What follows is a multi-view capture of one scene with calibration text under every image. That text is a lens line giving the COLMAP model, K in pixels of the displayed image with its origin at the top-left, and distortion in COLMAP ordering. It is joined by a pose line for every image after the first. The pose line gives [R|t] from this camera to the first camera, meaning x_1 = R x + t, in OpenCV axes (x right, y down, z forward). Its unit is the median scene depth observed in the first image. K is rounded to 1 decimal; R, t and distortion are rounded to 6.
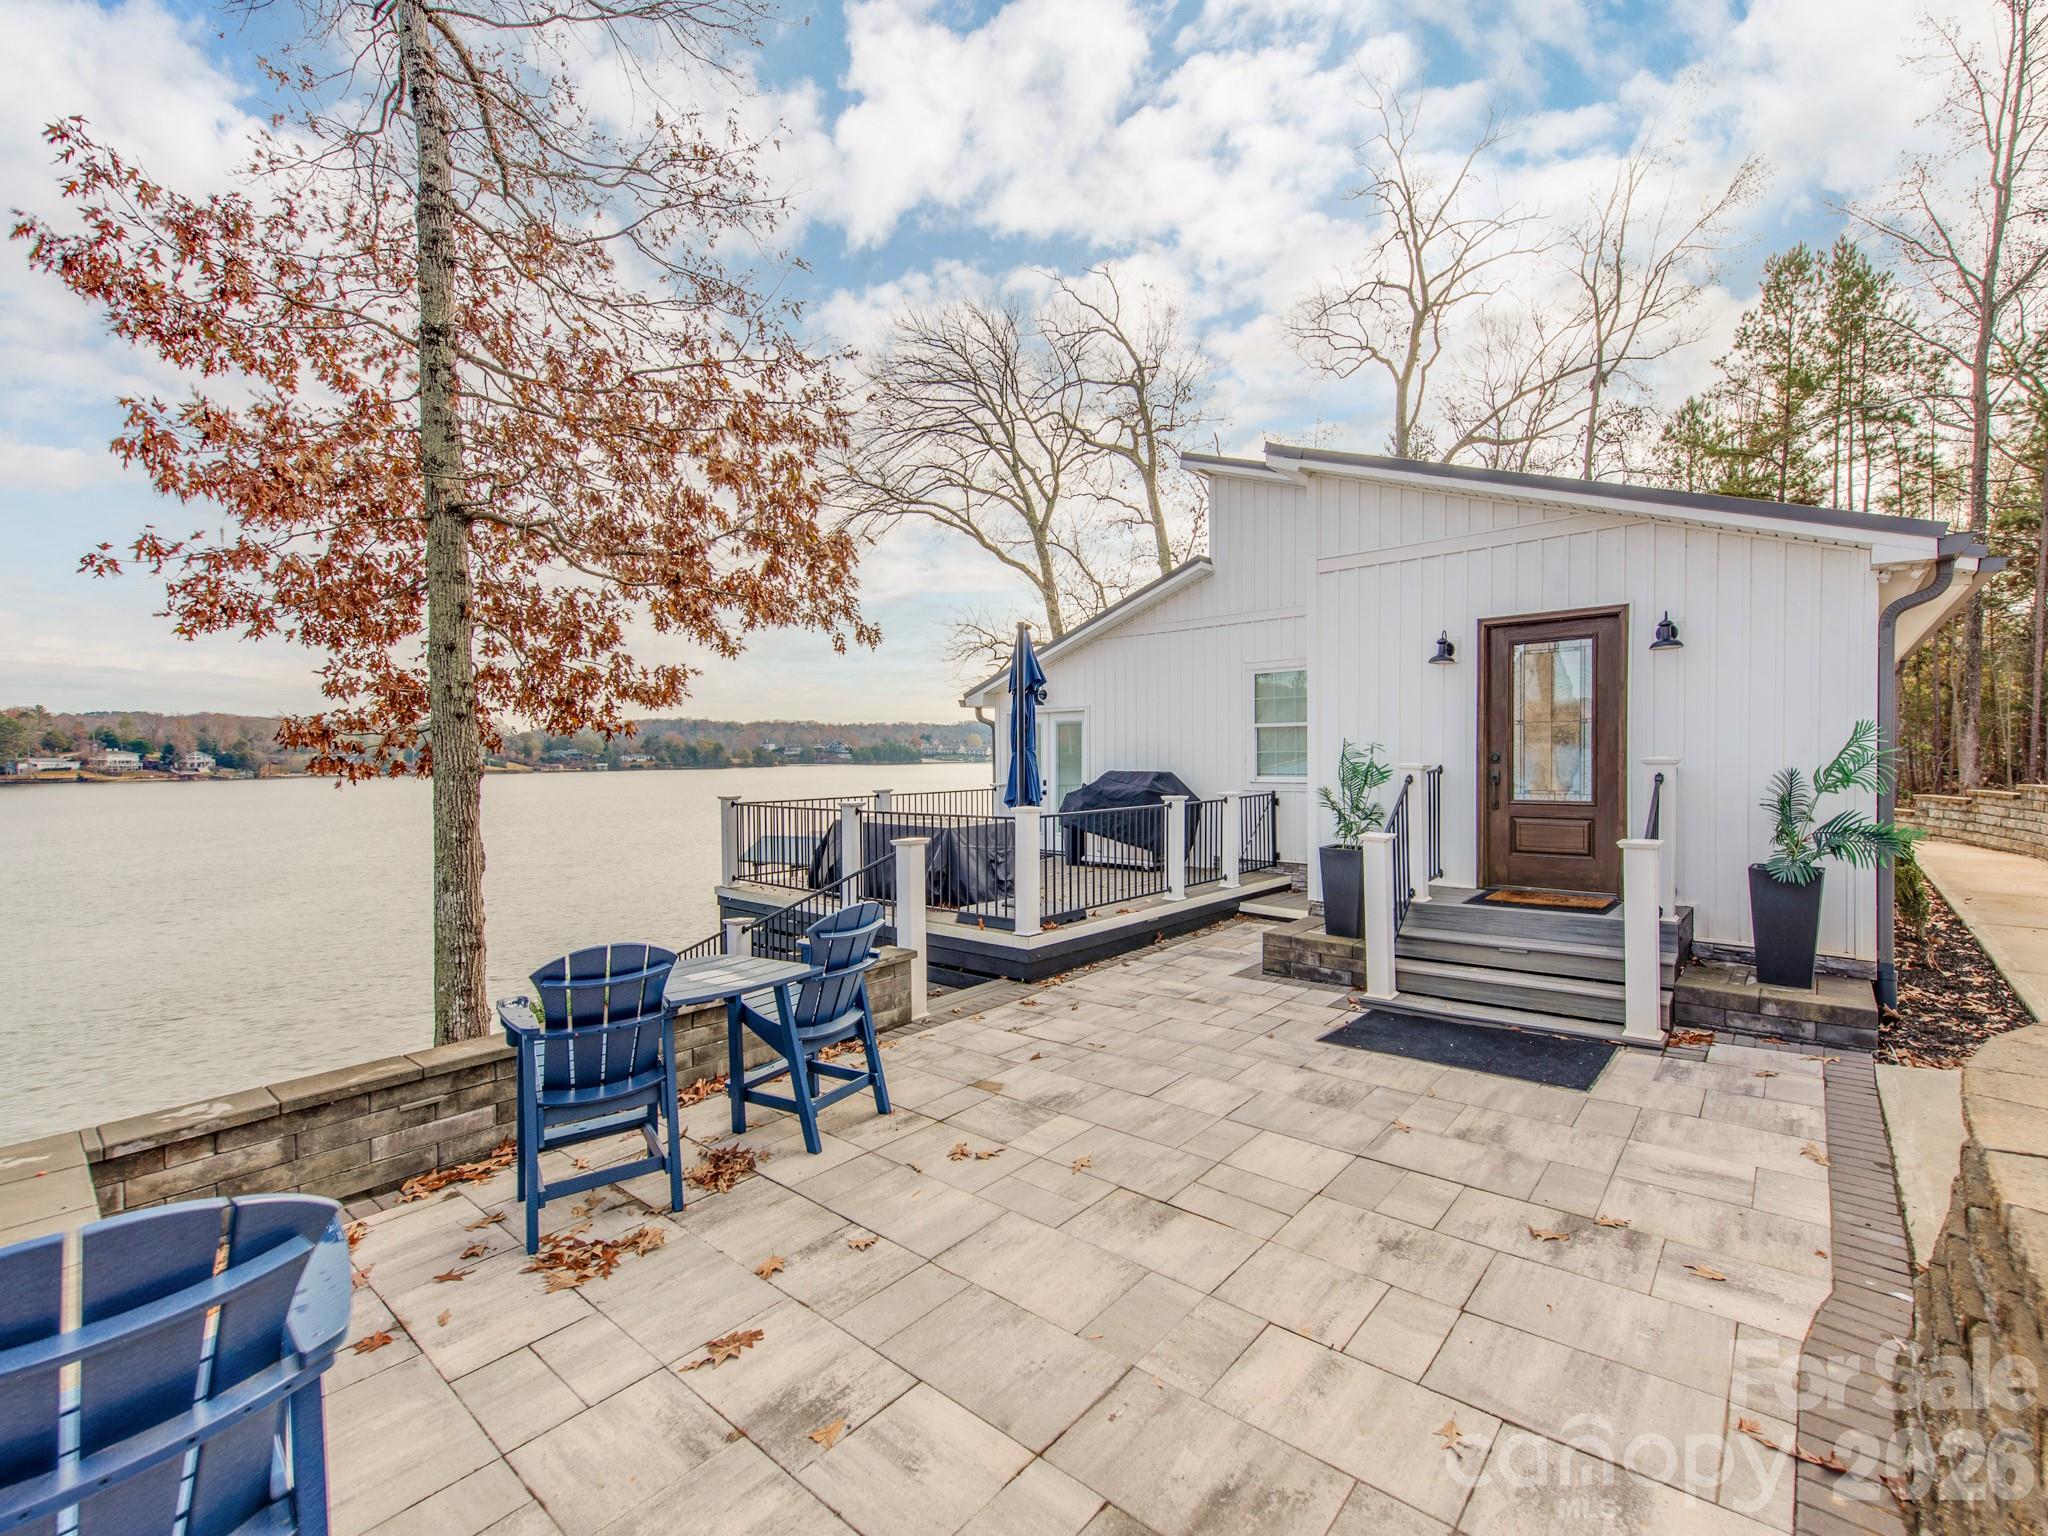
lens RADIAL K [[937.0, 0, 1066.7], [0, 937.0, 754.4], [0, 0, 1]] dist [0.018008, -0.002964]
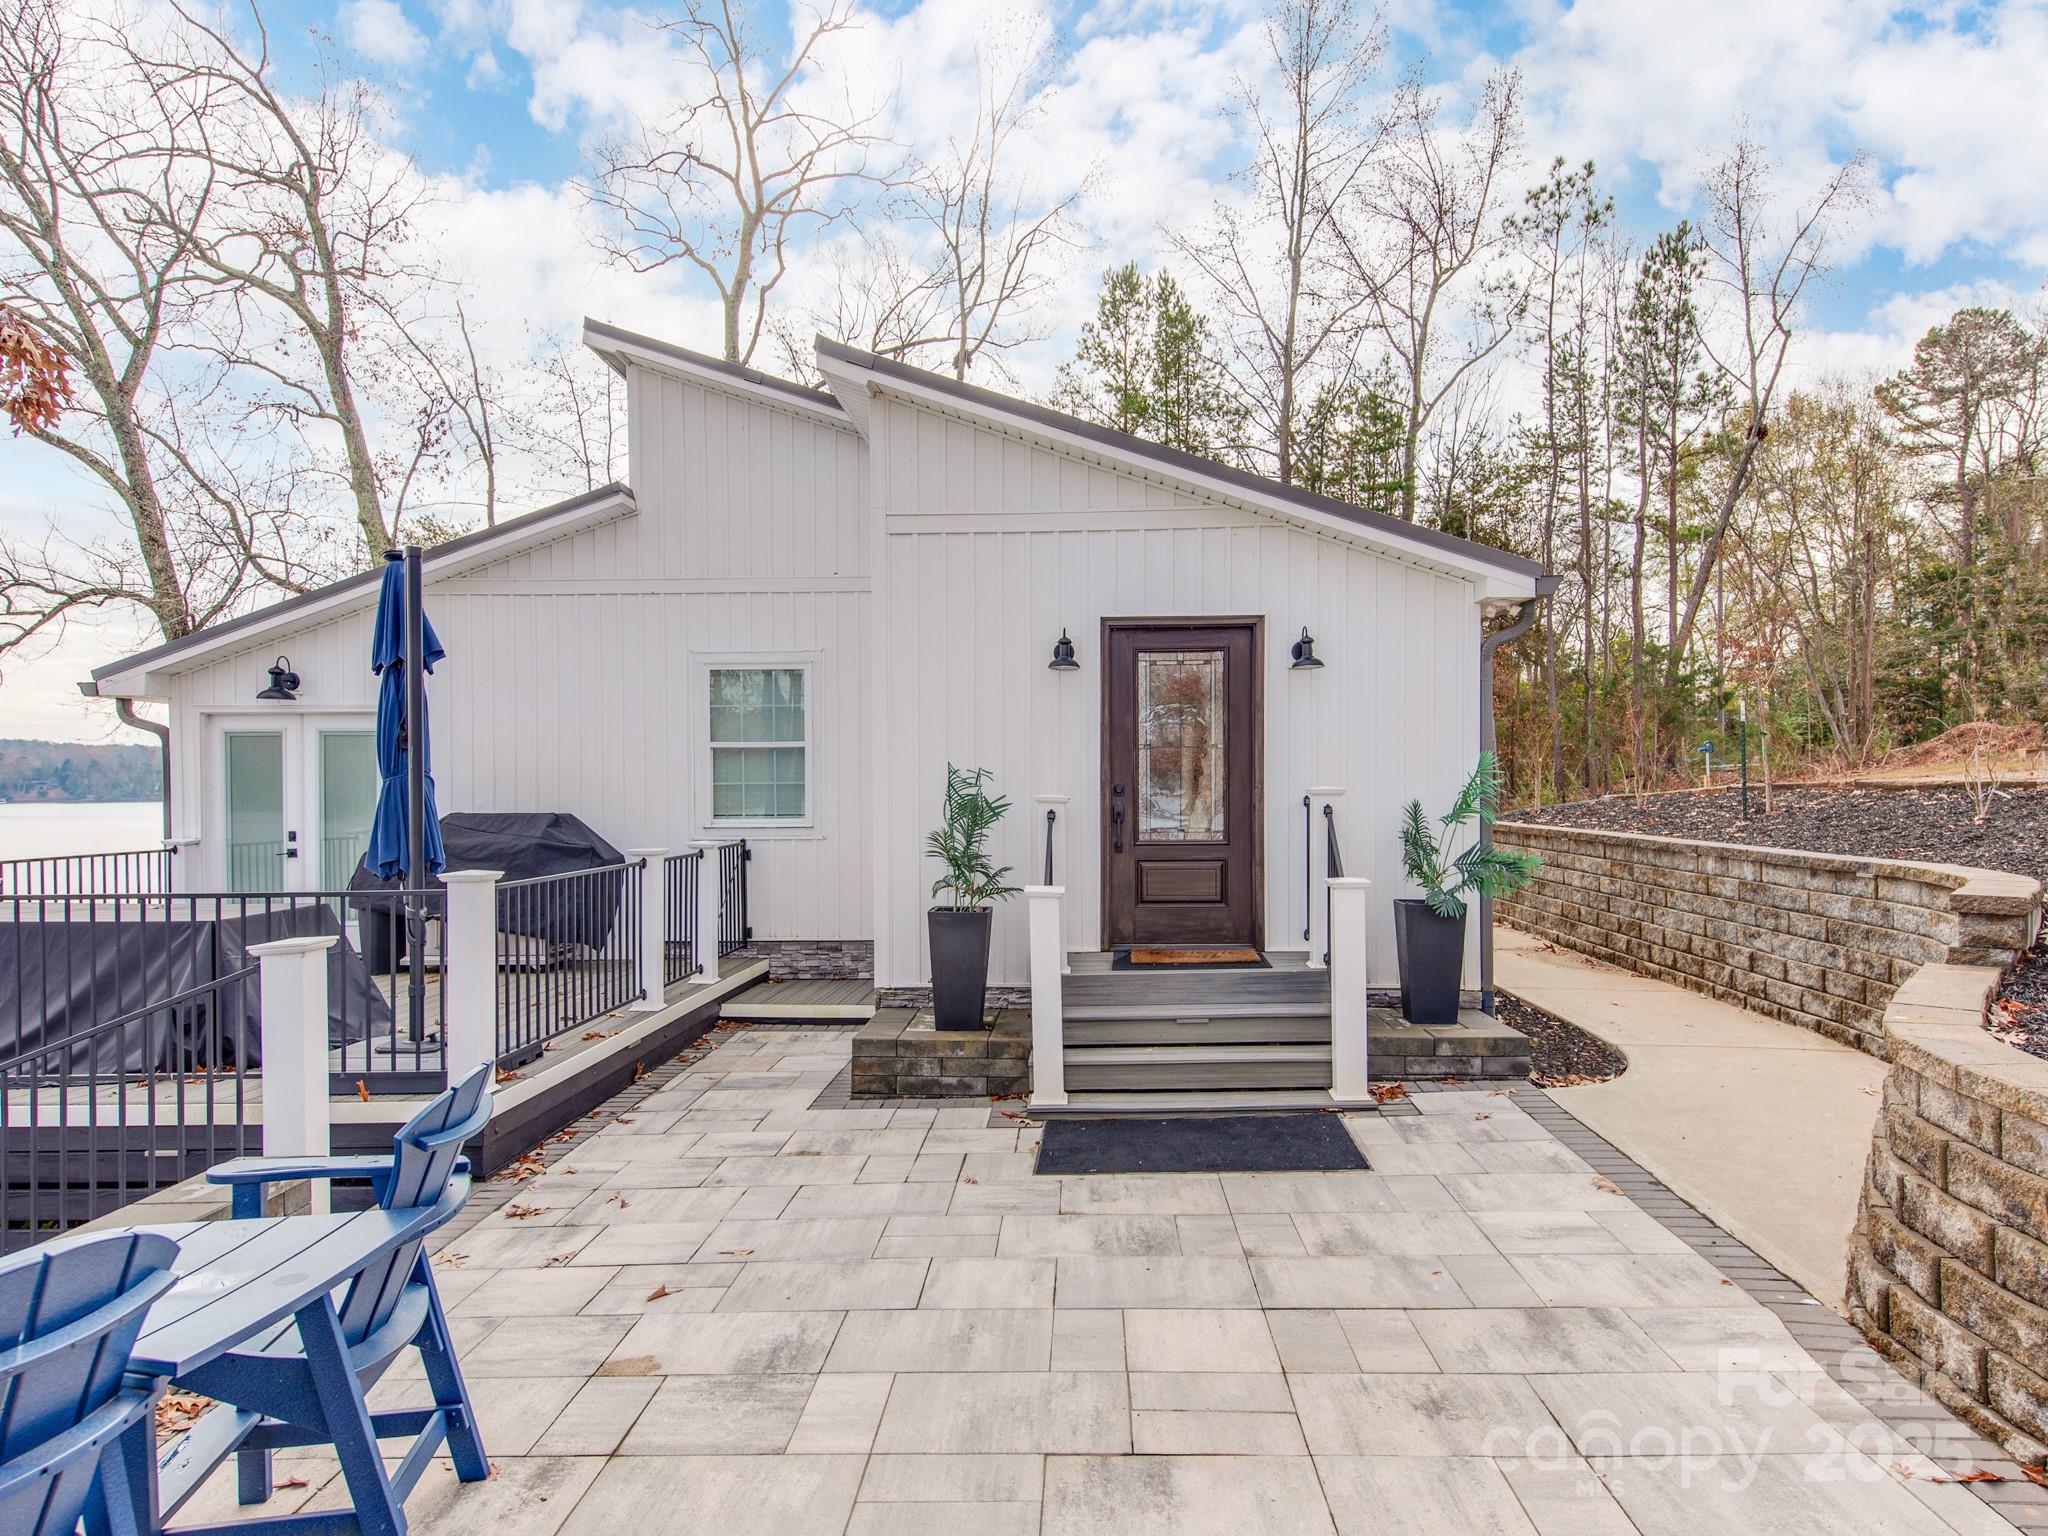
lens RADIAL K [[1245.6, 0, 1087.8], [0, 1245.6, 793.3], [0, 0, 1]] dist [0.038574, -0.008525]
pose [[0.776198, 0.003595, 0.630479, -0.247318], [-0.002096, 0.999993, -0.003122, 0.010354], [-0.630486, 0.001101, 0.776200, 0.177895]]
